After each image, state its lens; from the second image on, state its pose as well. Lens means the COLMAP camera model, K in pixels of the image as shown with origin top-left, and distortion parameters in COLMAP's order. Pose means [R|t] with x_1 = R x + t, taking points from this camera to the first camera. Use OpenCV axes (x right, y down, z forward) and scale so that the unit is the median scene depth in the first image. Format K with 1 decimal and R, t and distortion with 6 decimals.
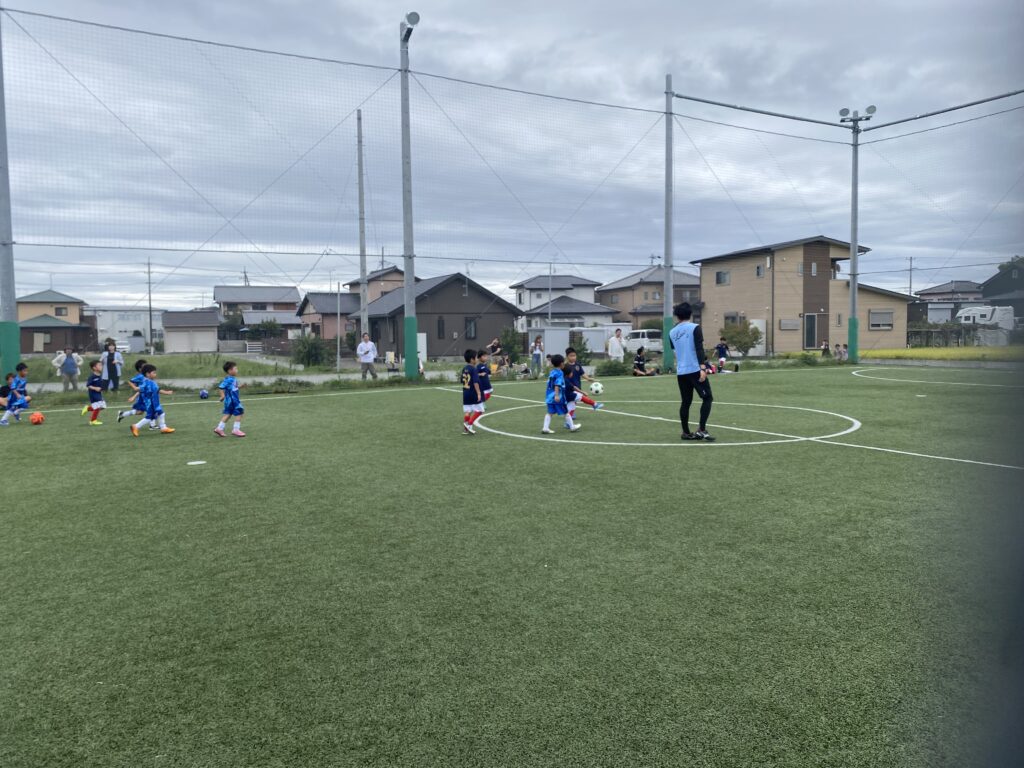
lens RADIAL K [[783.7, 0, 507.8], [0, 783.7, 378.7], [0, 0, 1]] dist [0.039306, -0.041256]
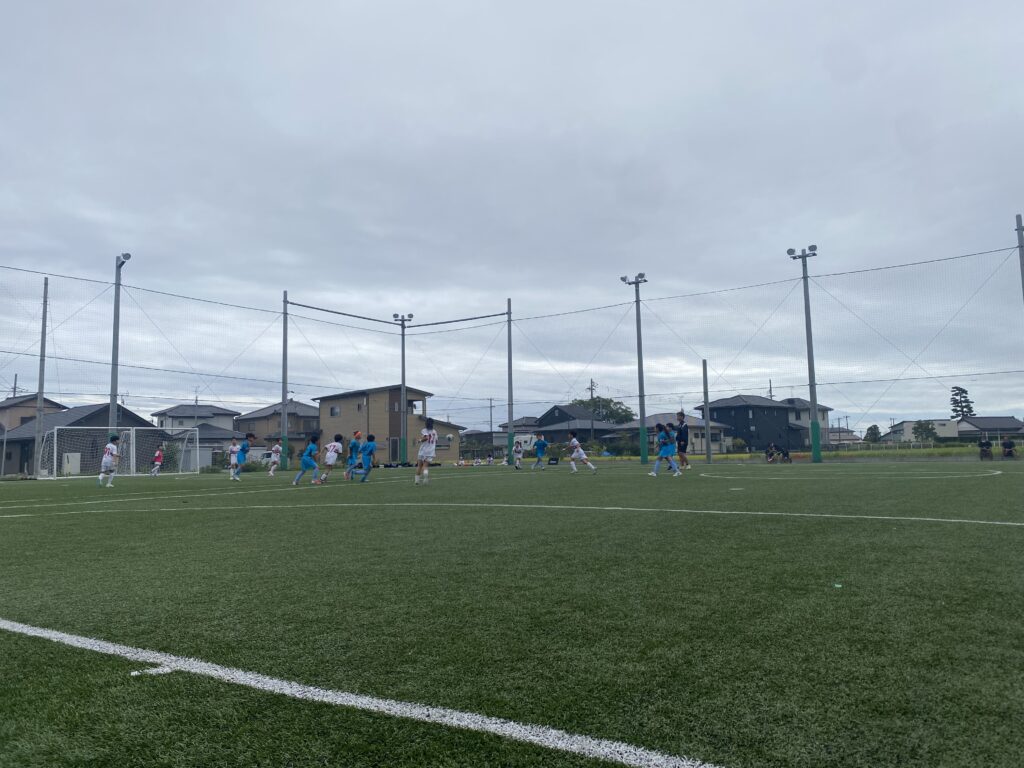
lens RADIAL K [[783.7, 0, 504.1], [0, 783.7, 376.0], [0, 0, 1]] dist [0.039306, -0.041256]
pose [[0.903656, 0.040798, 0.426311, -0.038185], [0.031486, 0.986429, -0.161143, 0.034981], [-0.427100, 0.159041, 0.890108, -0.306457]]
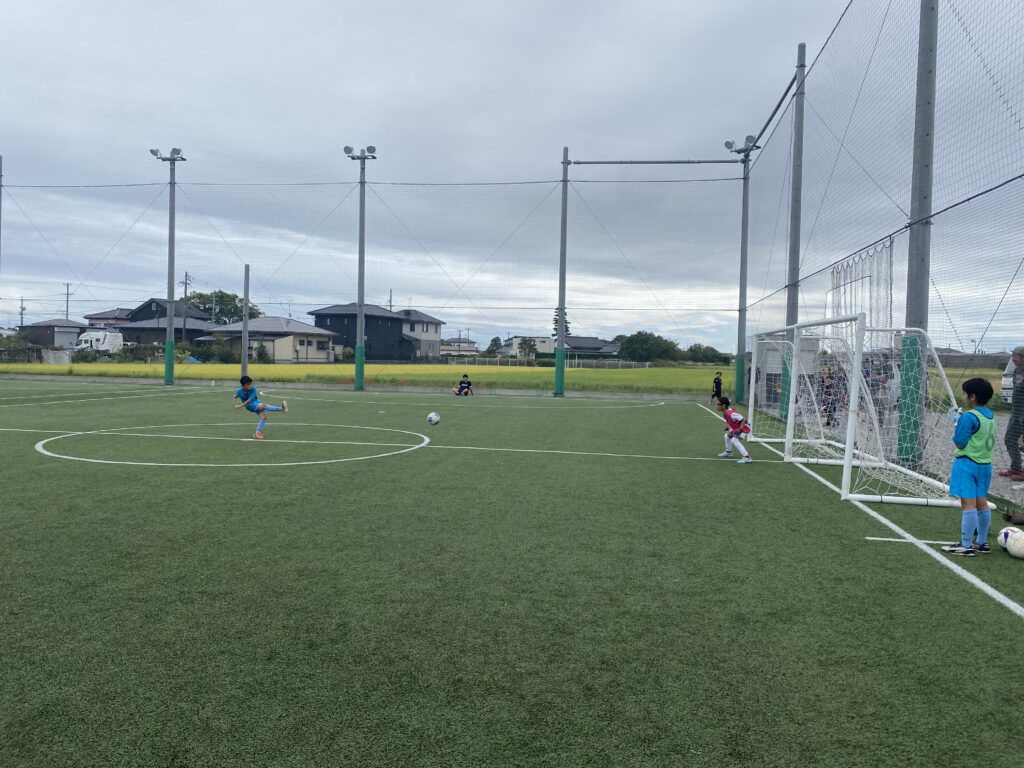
lens RADIAL K [[783.7, 0, 516.1], [0, 783.7, 379.5], [0, 0, 1]] dist [0.039306, -0.041256]
pose [[0.621732, 0.009661, 0.783170, 0.083898], [0.010799, 0.999723, -0.020906, 0.014455], [-0.783155, 0.021455, 0.621456, -0.288373]]
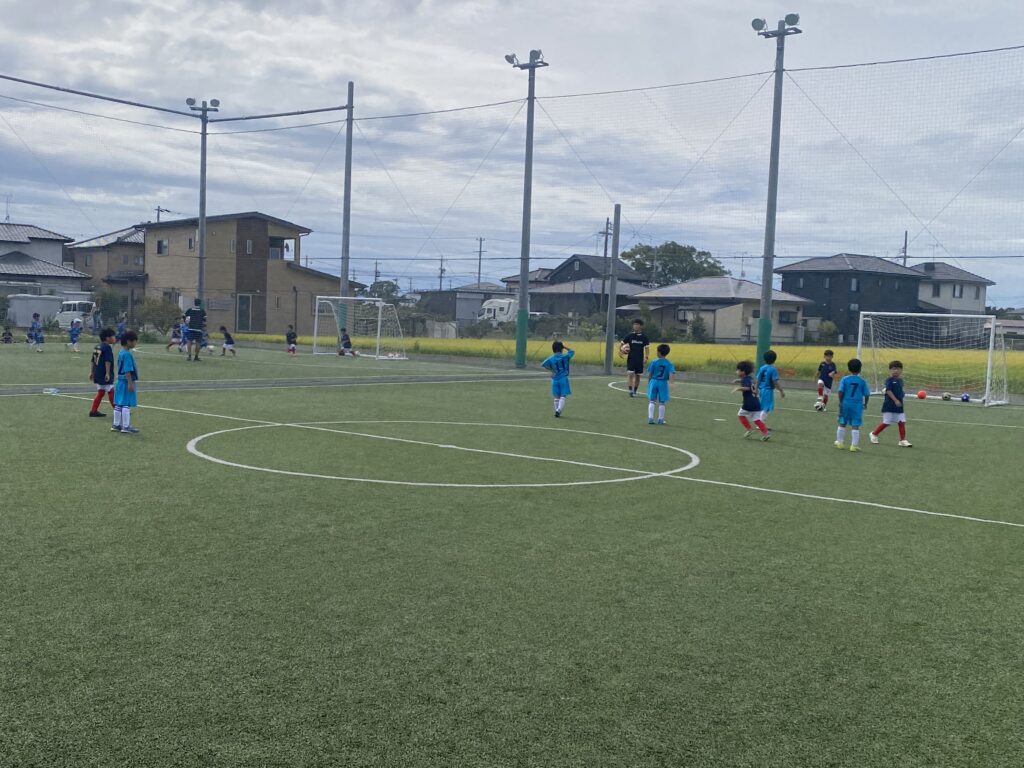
lens RADIAL K [[1136.0, 0, 517.7], [0, 1136.0, 385.7], [0, 0, 1]] dist [0.065607, 0.000000]
pose [[0.922880, 0.028411, 0.384038, 0.139912], [-0.030801, 0.999526, 0.000073, 0.013000], [-0.383853, -0.011896, 0.923317, -0.310718]]
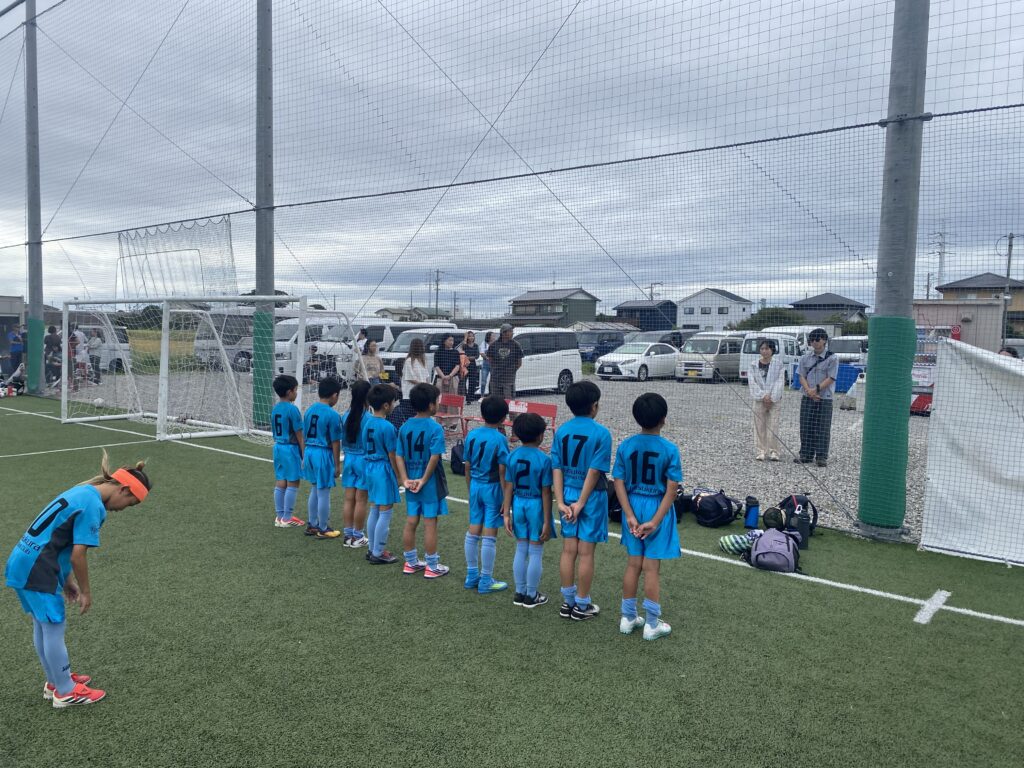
lens RADIAL K [[783.7, 0, 509.0], [0, 783.7, 374.8], [0, 0, 1]] dist [0.039306, -0.041256]
pose [[-0.356063, -0.037888, 0.933694, 0.073594], [0.036439, 0.997855, 0.054388, 0.008074], [-0.933751, 0.053388, -0.353918, -0.225684]]
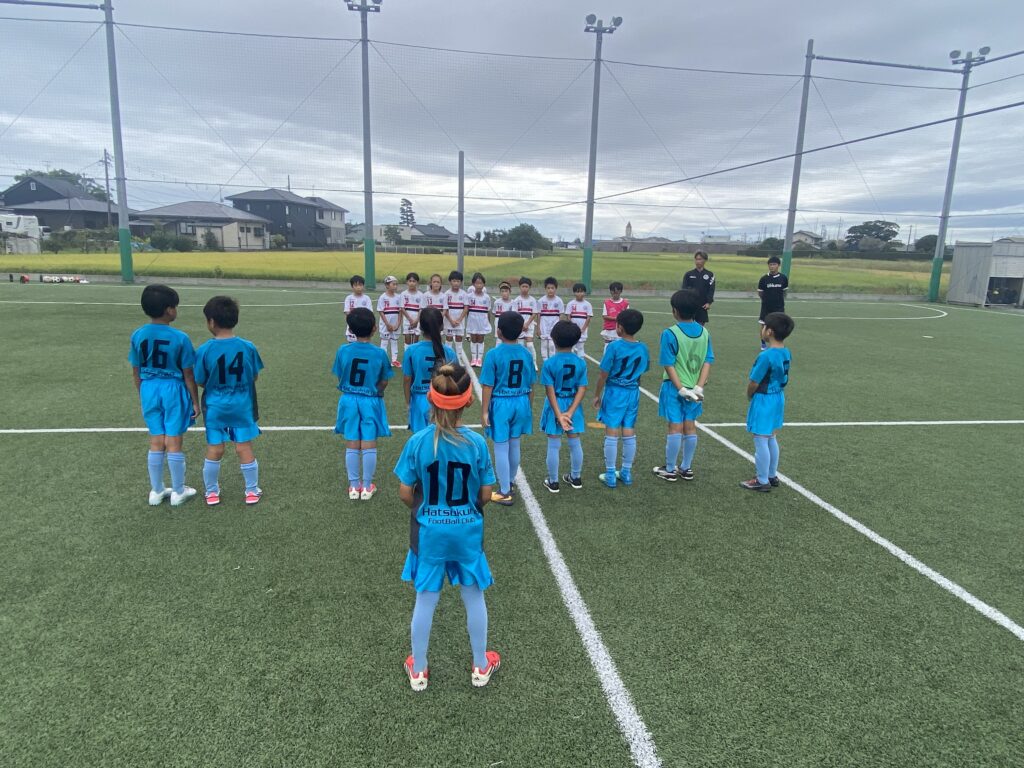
lens RADIAL K [[638.2, 0, 511.8], [0, 638.2, 380.1], [0, 0, 1]] dist [0.027389, -0.028742]
pose [[0.364659, -0.160862, 0.917141, 0.022135], [0.014106, 0.985806, 0.167297, -0.007833], [-0.931034, -0.048069, 0.361752, 0.051693]]
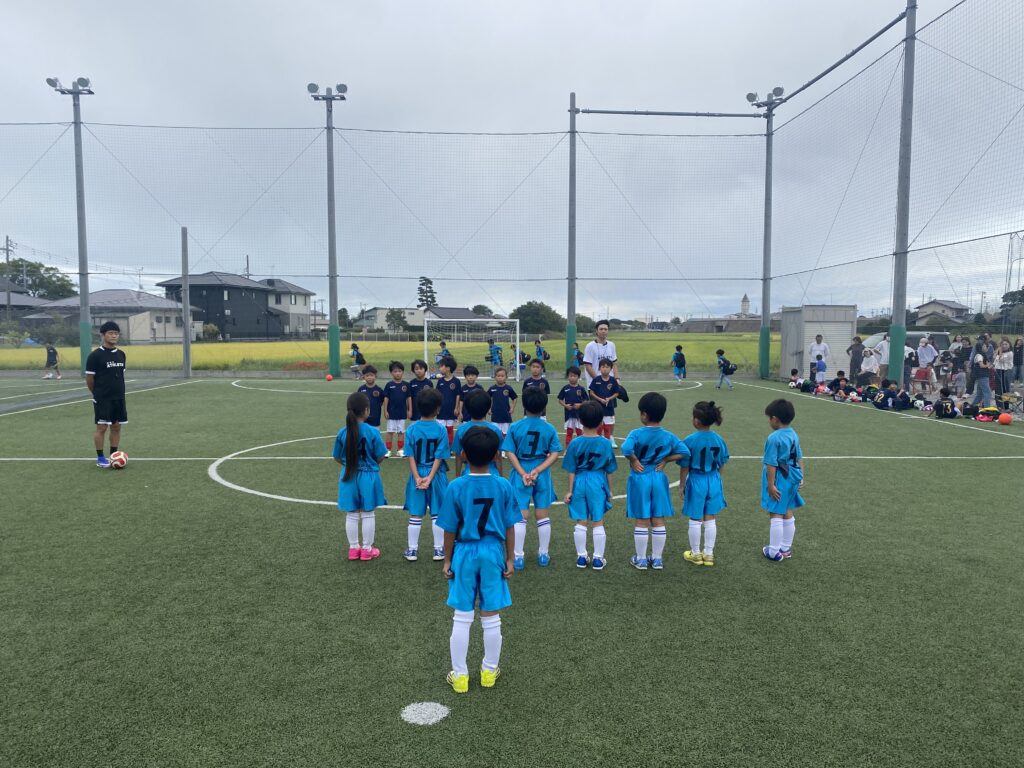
lens RADIAL K [[835.4, 0, 522.0], [0, 835.4, 391.4], [0, 0, 1]] dist [0.014010, -0.013793]
pose [[0.457082, -0.044727, 0.888299, 0.056404], [0.038781, 0.998787, 0.030336, 0.006305], [-0.888579, 0.020583, 0.458262, -0.177902]]
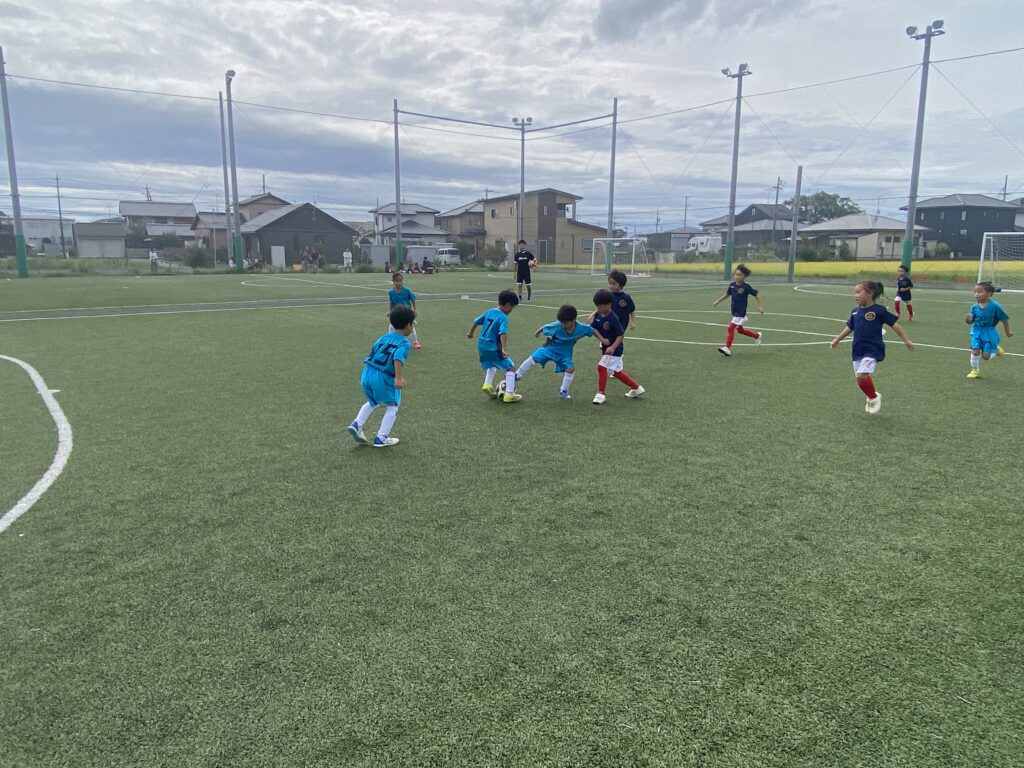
lens RADIAL K [[711.2, 0, 514.1], [0, 711.2, 381.9], [0, 0, 1]] dist [0.078779, -0.099971]
pose [[0.990630, -0.004222, 0.136507, 0.116293], [-0.012781, 0.992269, 0.123442, 0.016539], [-0.135972, -0.124030, 0.982918, -0.320626]]
